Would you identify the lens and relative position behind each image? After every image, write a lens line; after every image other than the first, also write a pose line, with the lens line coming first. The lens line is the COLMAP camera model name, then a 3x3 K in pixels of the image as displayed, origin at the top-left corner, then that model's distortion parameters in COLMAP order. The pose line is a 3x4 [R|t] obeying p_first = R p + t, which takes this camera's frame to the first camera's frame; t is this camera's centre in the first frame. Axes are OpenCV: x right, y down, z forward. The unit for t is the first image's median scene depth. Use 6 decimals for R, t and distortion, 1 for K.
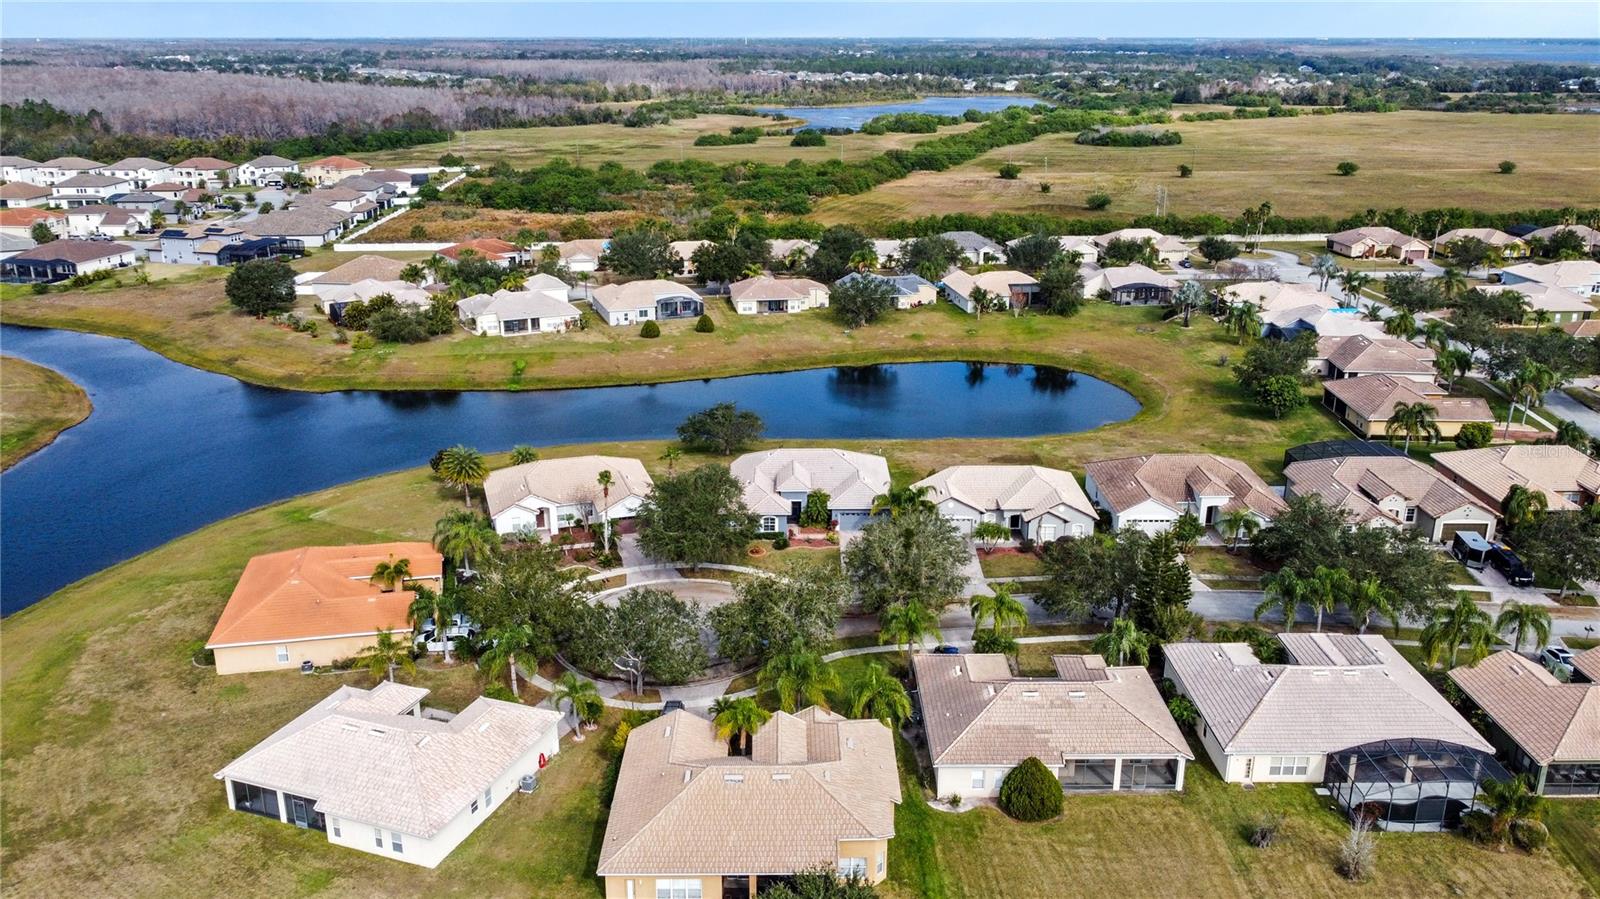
lens RADIAL K [[1262.7, 0, 802.6], [0, 1262.7, 450.5], [0, 0, 1]] dist [0.001063, -0.001660]
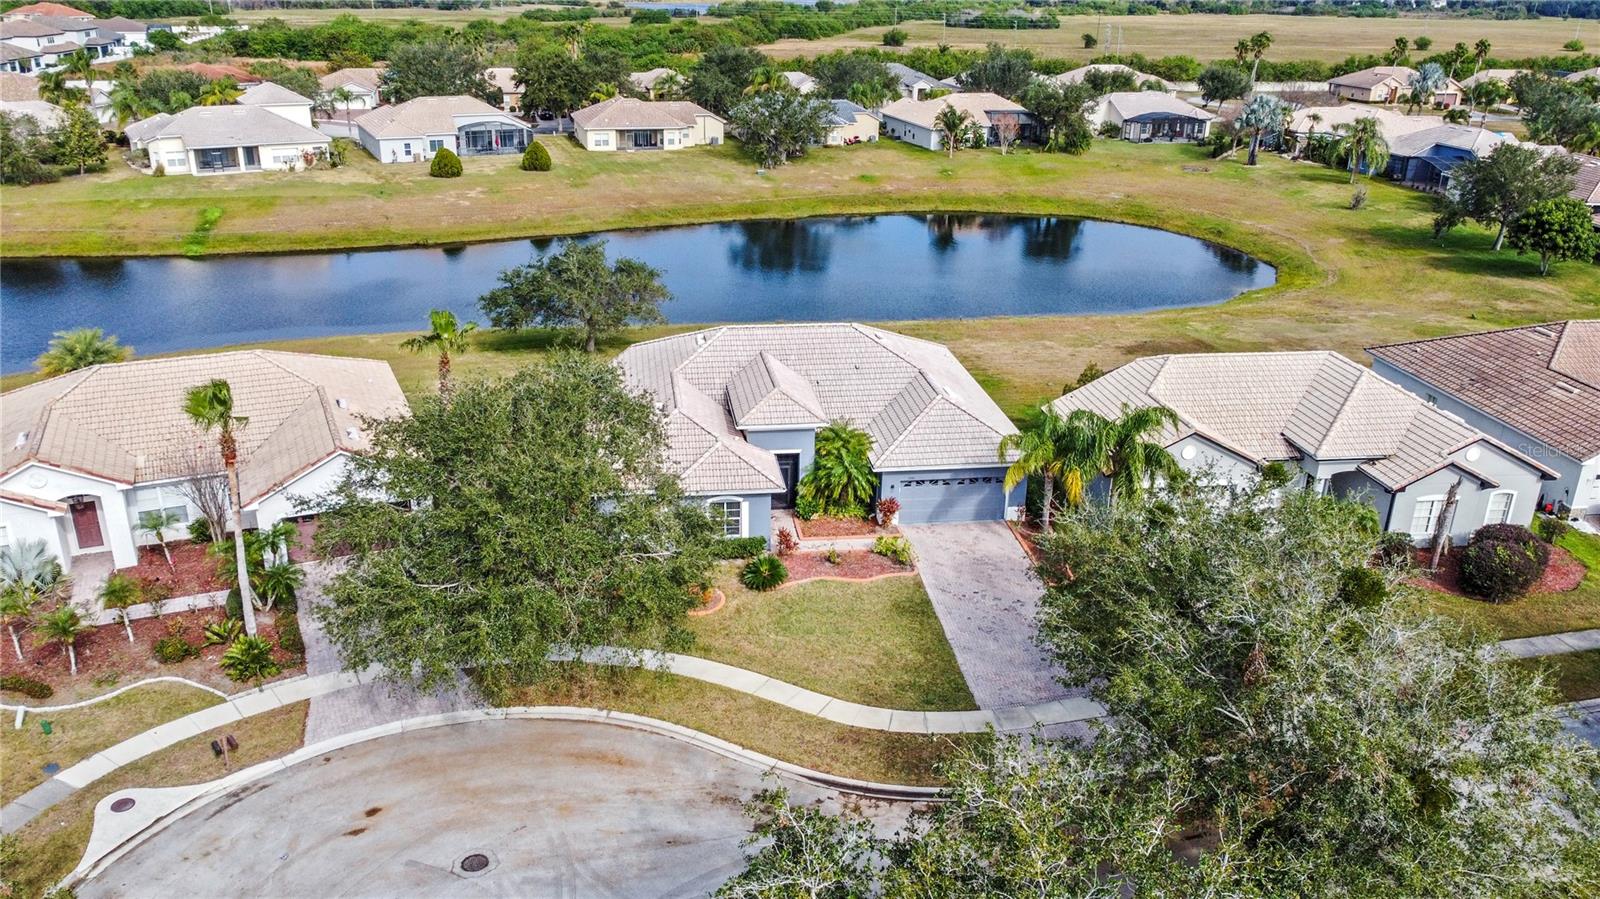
lens RADIAL K [[1220.1, 0, 804.8], [0, 1220.1, 449.7], [0, 0, 1]] dist [-0.004034, 0.003277]
pose [[0.990886, -0.030628, 0.131175, -0.029402], [0.022456, 0.997740, 0.063329, 0.009333], [-0.132818, -0.059806, 0.989334, 0.378819]]
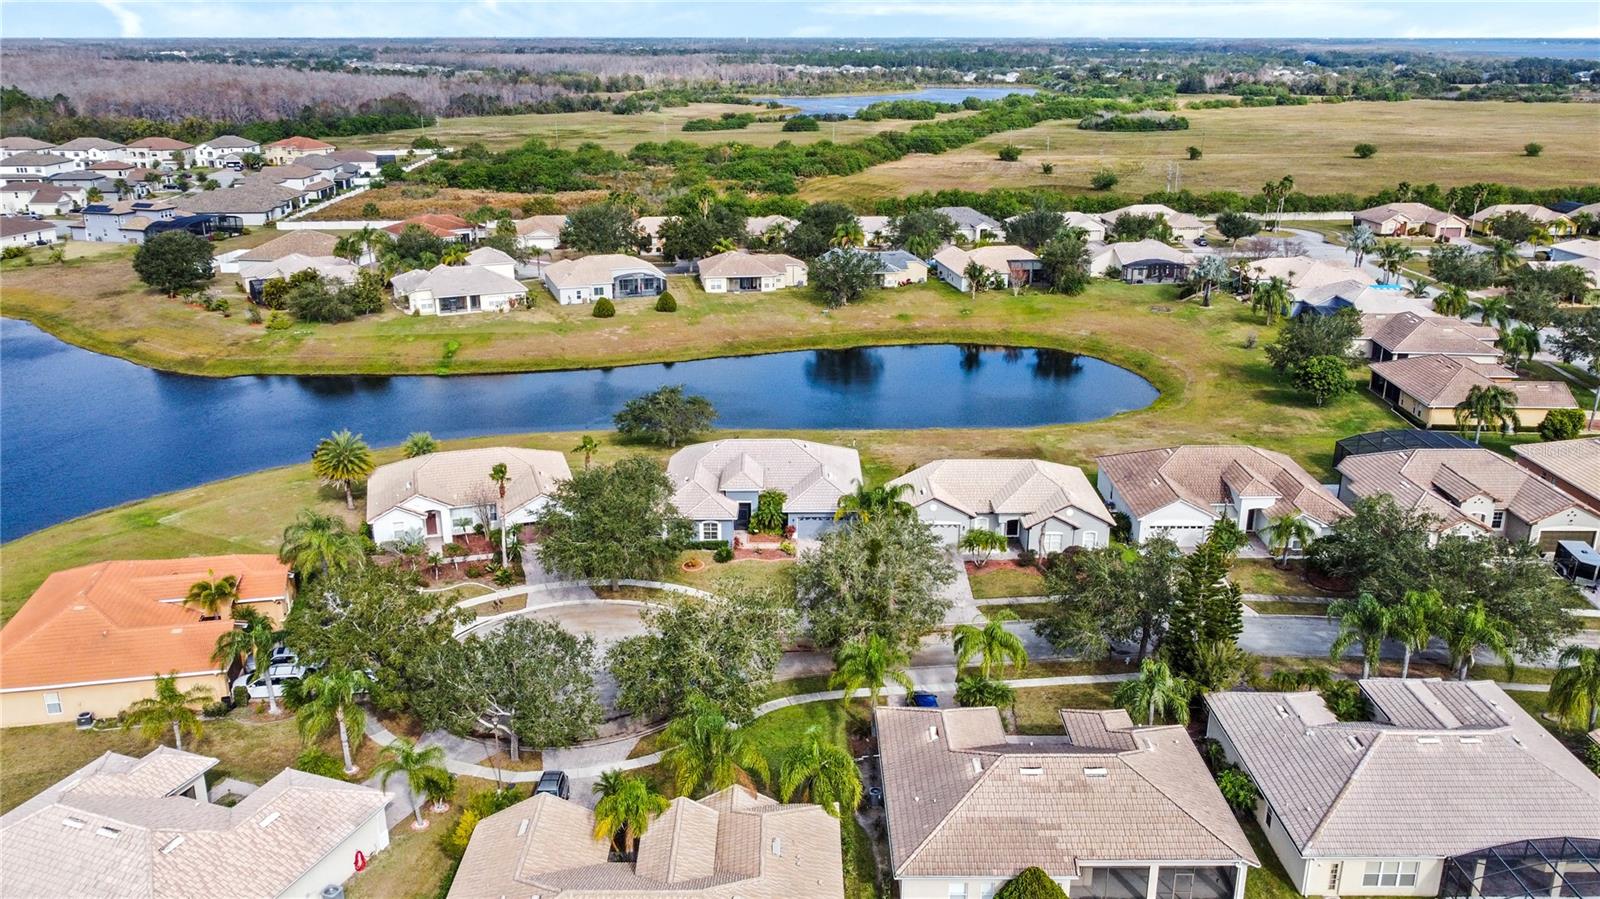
lens RADIAL K [[1262.7, 0, 802.6], [0, 1262.7, 450.5], [0, 0, 1]] dist [0.001063, -0.001660]
pose [[1.000000, 0.000576, -0.000783, 0.019985], [-0.000576, 0.999999, 0.001040, 0.003342], [0.000784, -0.001040, 0.999999, 0.110458]]
